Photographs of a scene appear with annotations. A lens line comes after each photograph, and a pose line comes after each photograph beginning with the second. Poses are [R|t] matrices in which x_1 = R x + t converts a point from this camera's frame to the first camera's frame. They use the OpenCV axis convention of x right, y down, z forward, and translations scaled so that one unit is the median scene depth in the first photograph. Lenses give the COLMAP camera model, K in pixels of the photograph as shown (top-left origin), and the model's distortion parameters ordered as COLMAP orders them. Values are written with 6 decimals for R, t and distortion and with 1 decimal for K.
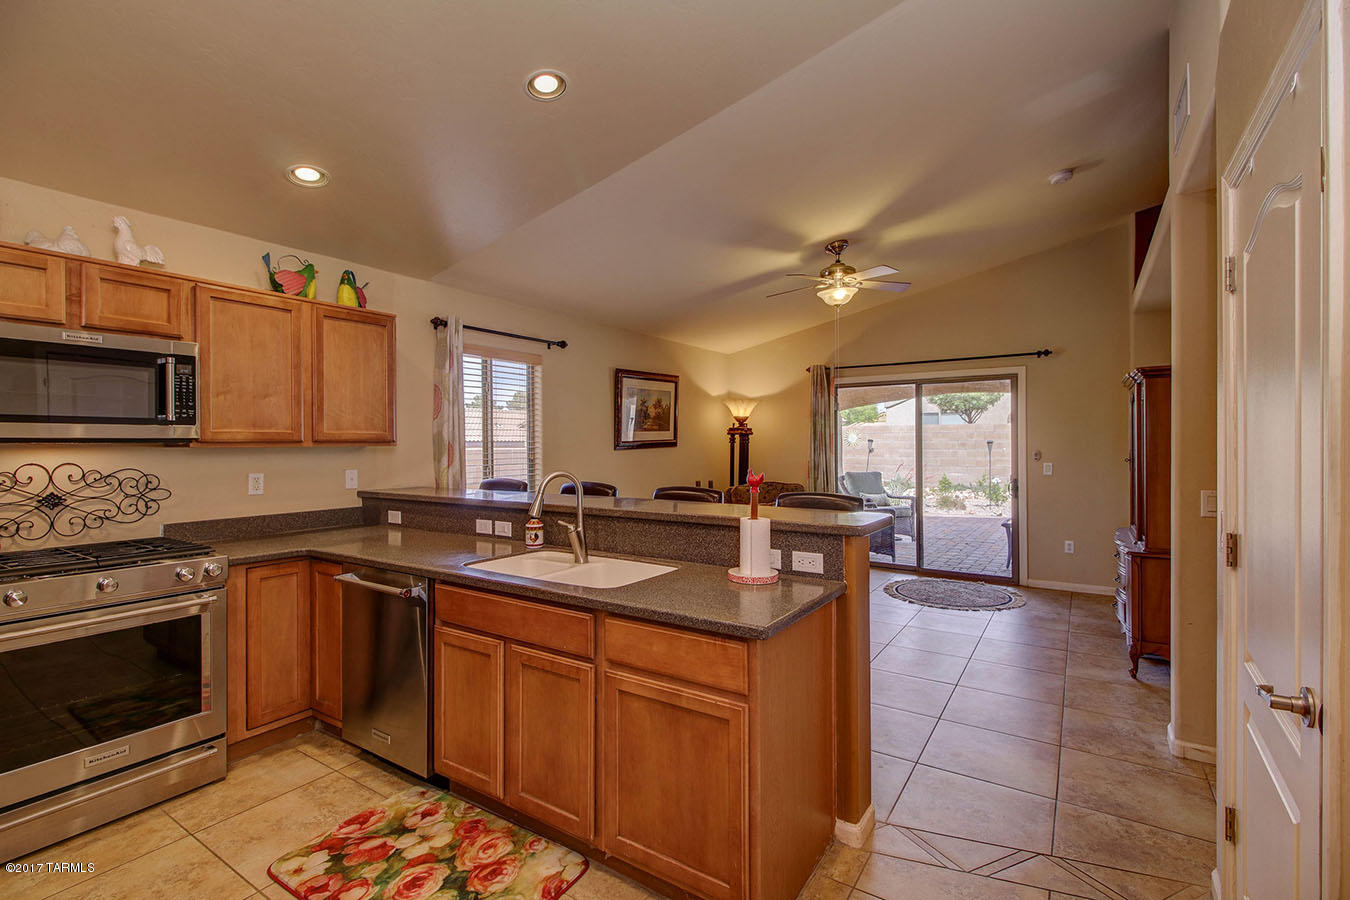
lens RADIAL K [[629.4, 0, 693.0], [0, 629.4, 446.6], [0, 0, 1]] dist [0.008669, -0.004700]
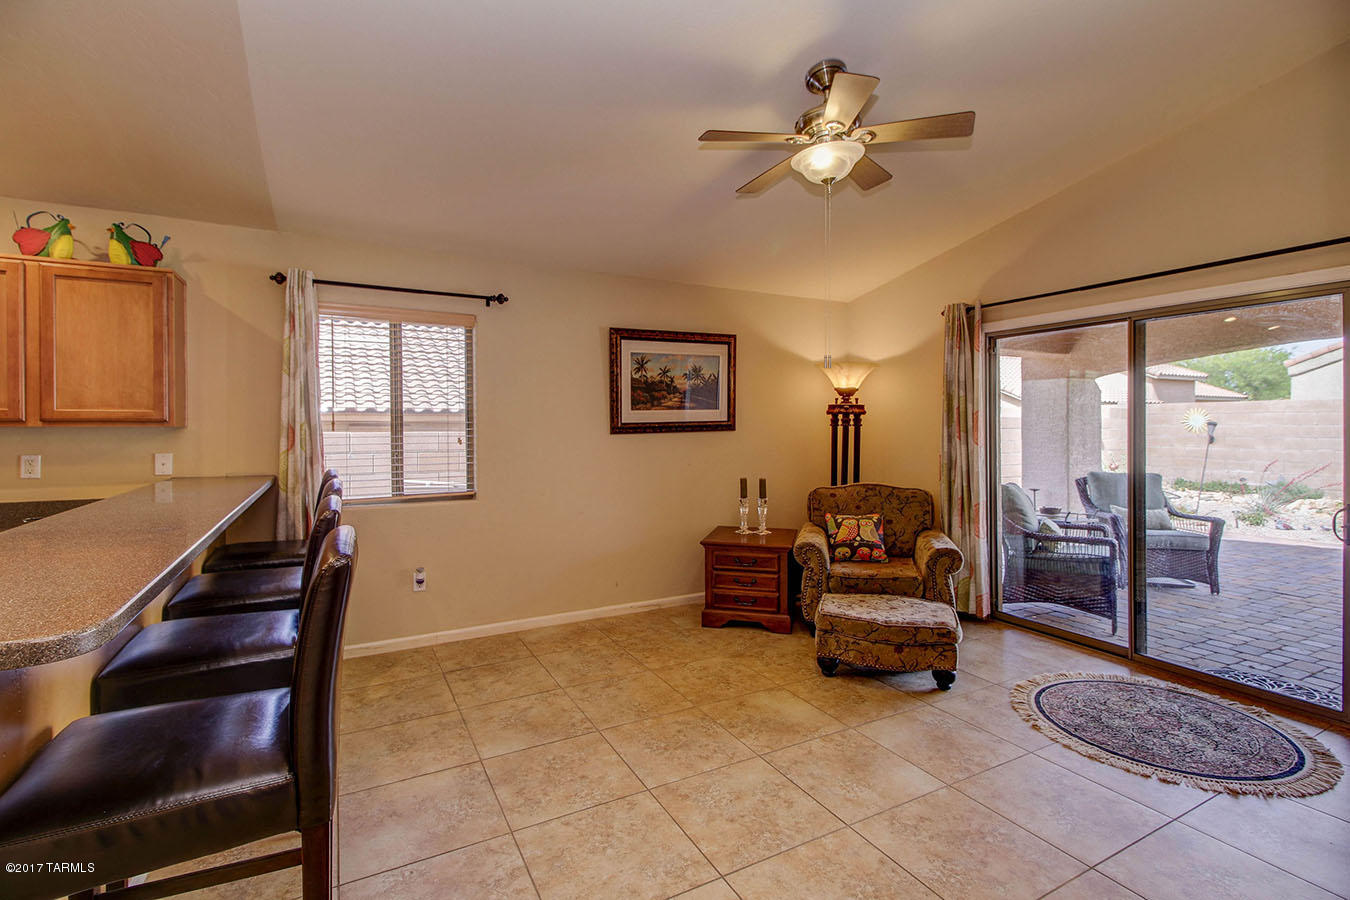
lens RADIAL K [[629.4, 0, 698.5], [0, 629.4, 432.3], [0, 0, 1]] dist [0.008669, -0.004700]
pose [[0.871848, 0.010458, -0.489665, 0.476087], [-0.008196, 0.999944, 0.006764, -0.004231], [0.489708, -0.001884, 0.871884, 0.530607]]
